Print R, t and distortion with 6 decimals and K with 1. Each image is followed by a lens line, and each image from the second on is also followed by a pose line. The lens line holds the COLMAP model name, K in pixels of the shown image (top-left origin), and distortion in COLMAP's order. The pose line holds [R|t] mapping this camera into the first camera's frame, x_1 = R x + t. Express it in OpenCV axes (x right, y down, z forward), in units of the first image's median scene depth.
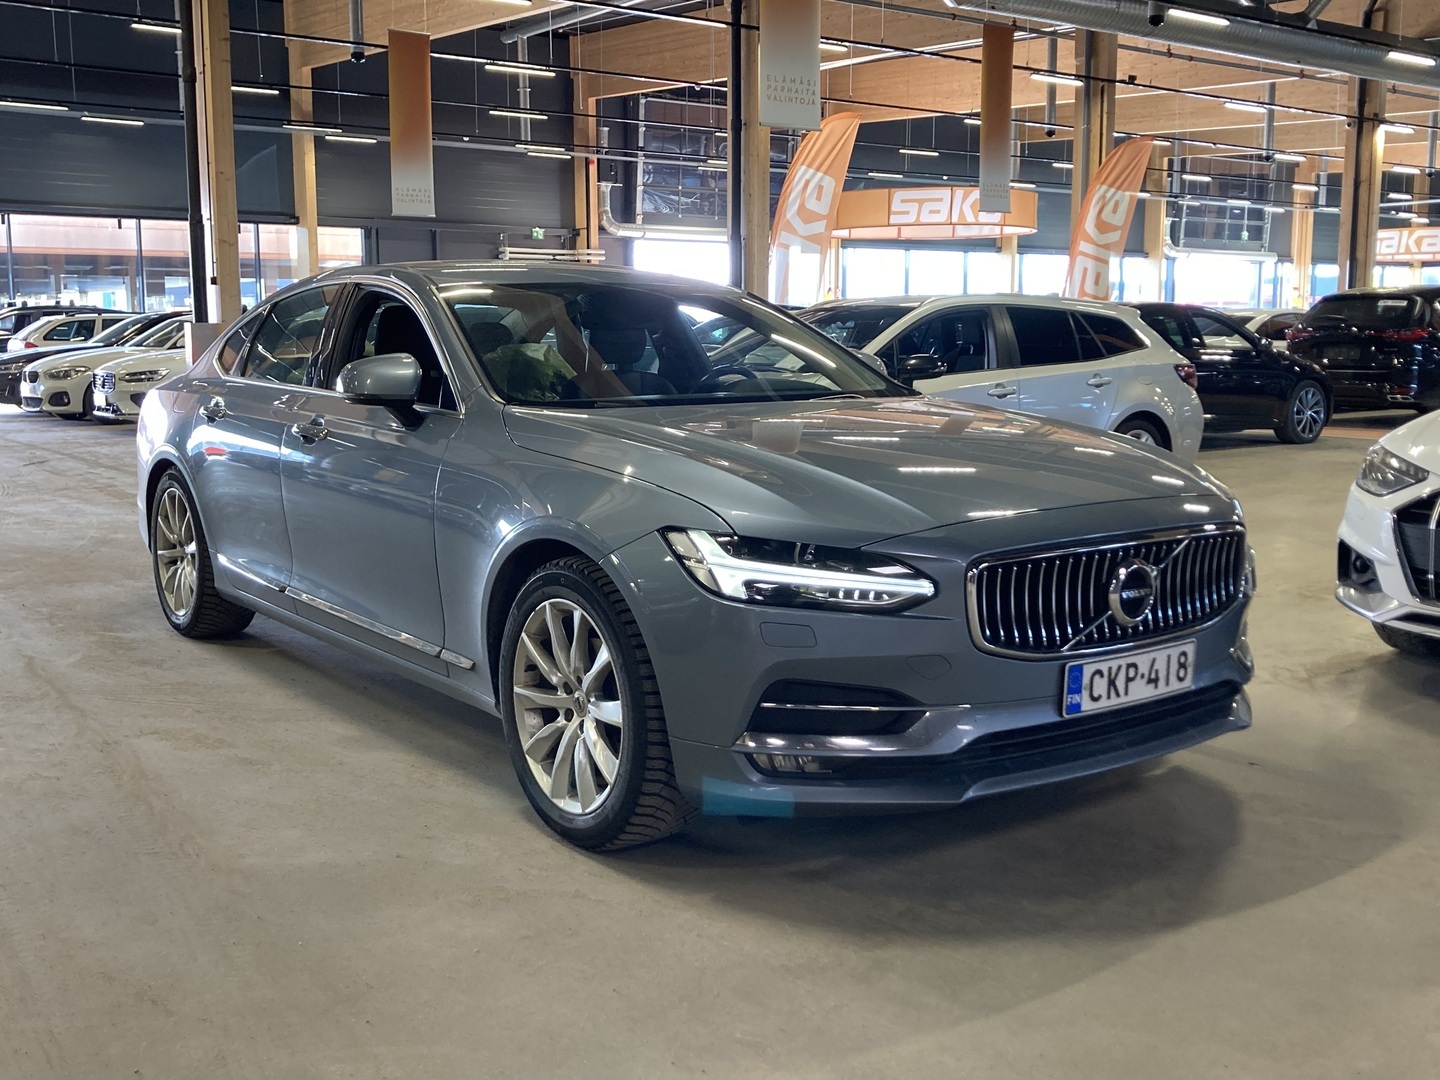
lens RADIAL K [[1463.3, 0, 720.0], [0, 1463.3, 540.0], [0, 0, 1]] dist [0.012333, -0.135962]
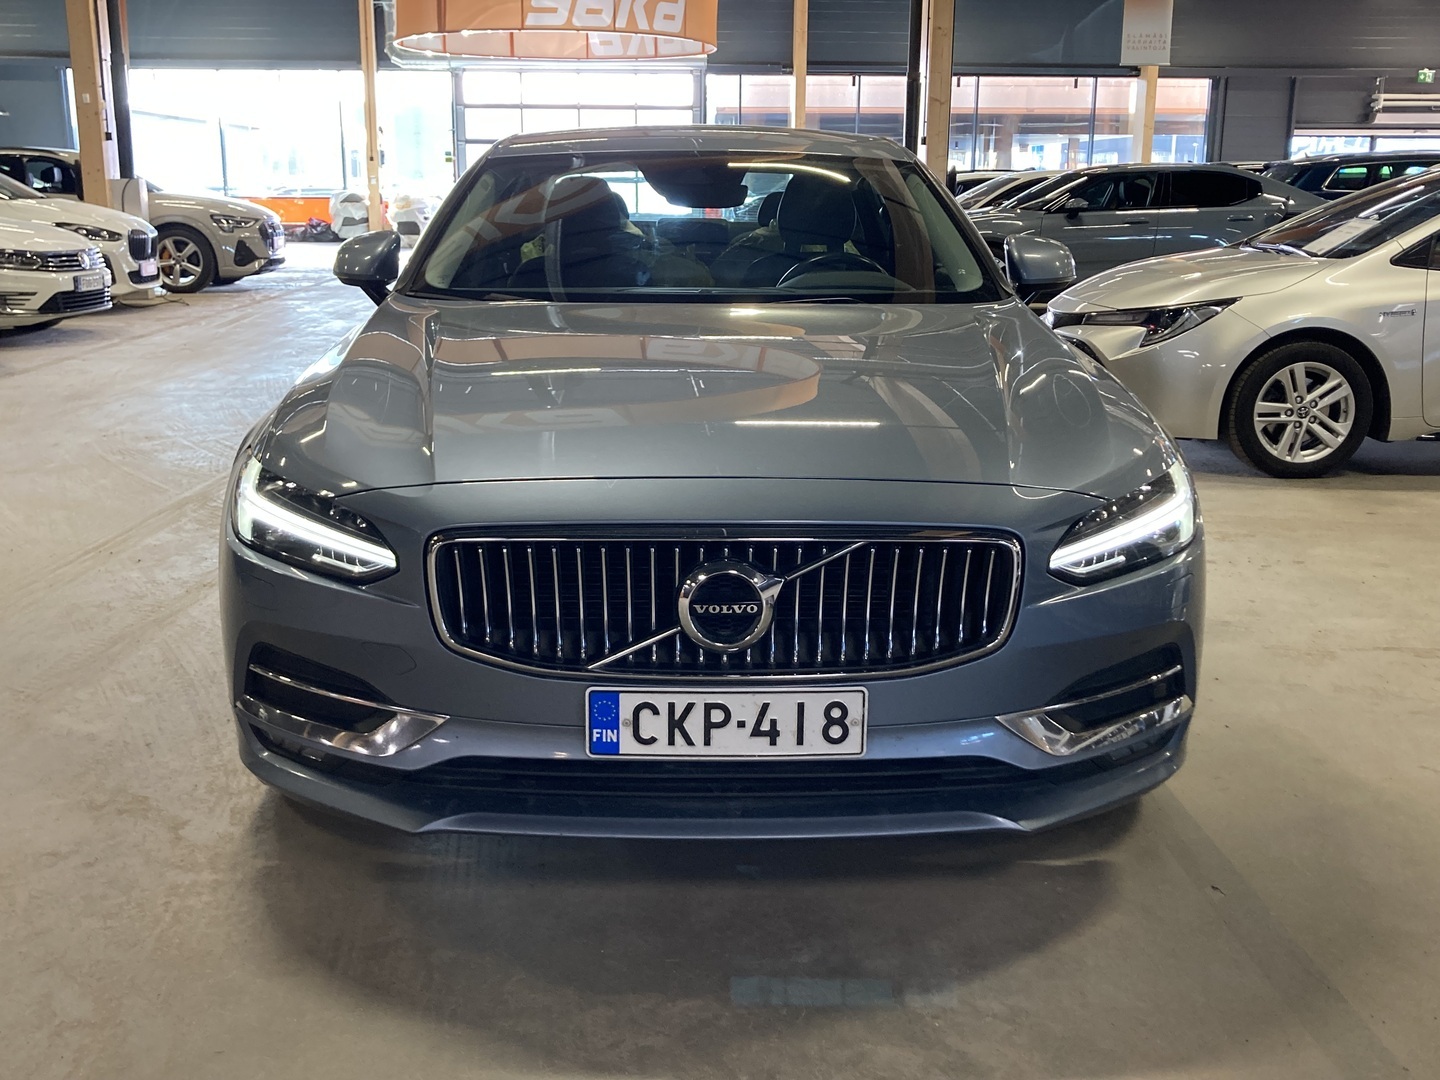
lens RADIAL K [[1461.6, 0, 720.0], [0, 1461.6, 540.0], [0, 0, 1]] dist [0.016440, 0.024553]
pose [[0.820612, 0.141118, -0.553788, 0.657256], [-0.088522, 0.988725, 0.120776, -0.079880], [0.564588, -0.050088, 0.823852, 0.411726]]
